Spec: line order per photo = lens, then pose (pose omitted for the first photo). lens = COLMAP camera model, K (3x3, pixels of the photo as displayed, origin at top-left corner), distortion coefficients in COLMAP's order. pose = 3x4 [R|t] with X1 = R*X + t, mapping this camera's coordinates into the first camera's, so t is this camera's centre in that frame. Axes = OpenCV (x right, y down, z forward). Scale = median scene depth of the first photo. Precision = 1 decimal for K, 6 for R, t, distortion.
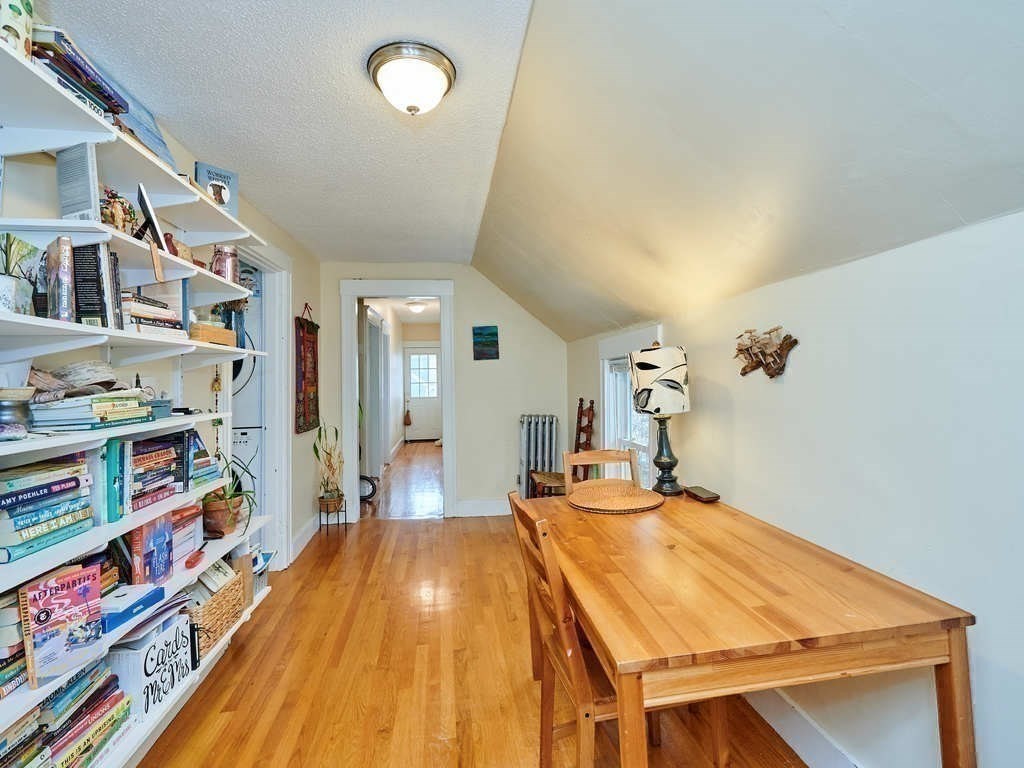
lens RADIAL K [[453.0, 0, 512.0], [0, 453.0, 384.0], [0, 0, 1]] dist [-0.000252, -0.000128]
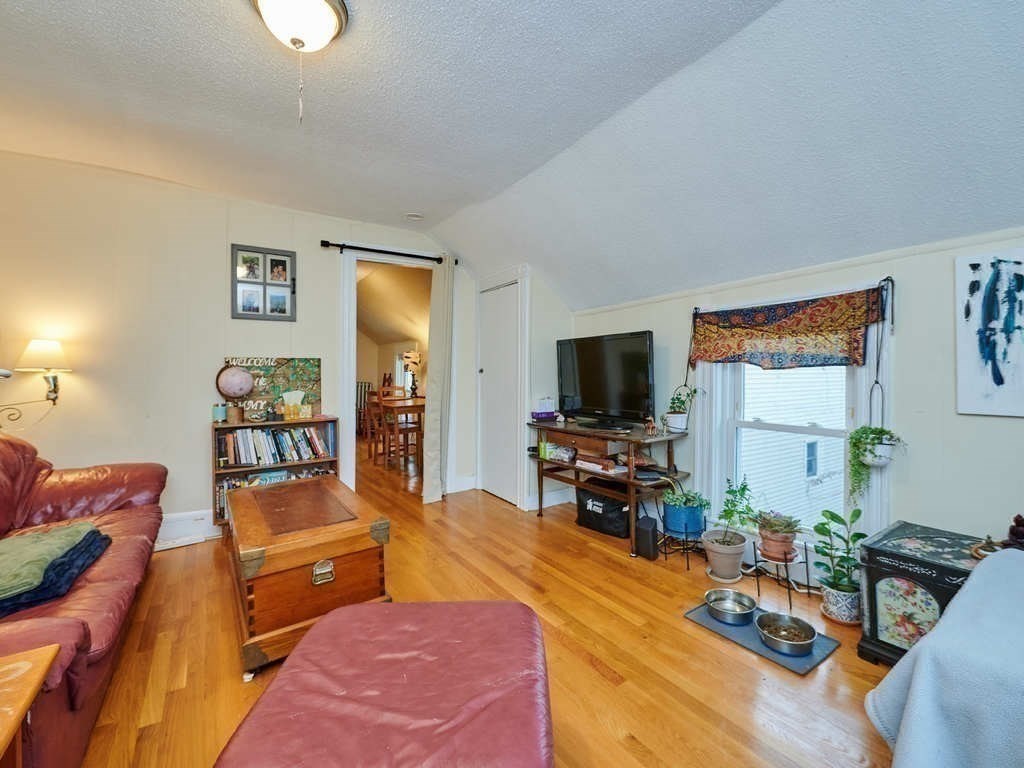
lens RADIAL K [[453.0, 0, 512.0], [0, 453.0, 384.0], [0, 0, 1]] dist [-0.000252, -0.000128]
pose [[0.906073, 0.002586, 0.423112, -0.335741], [-0.012601, 0.999703, 0.020875, 0.063421], [-0.422933, -0.024246, 0.905837, -1.918994]]
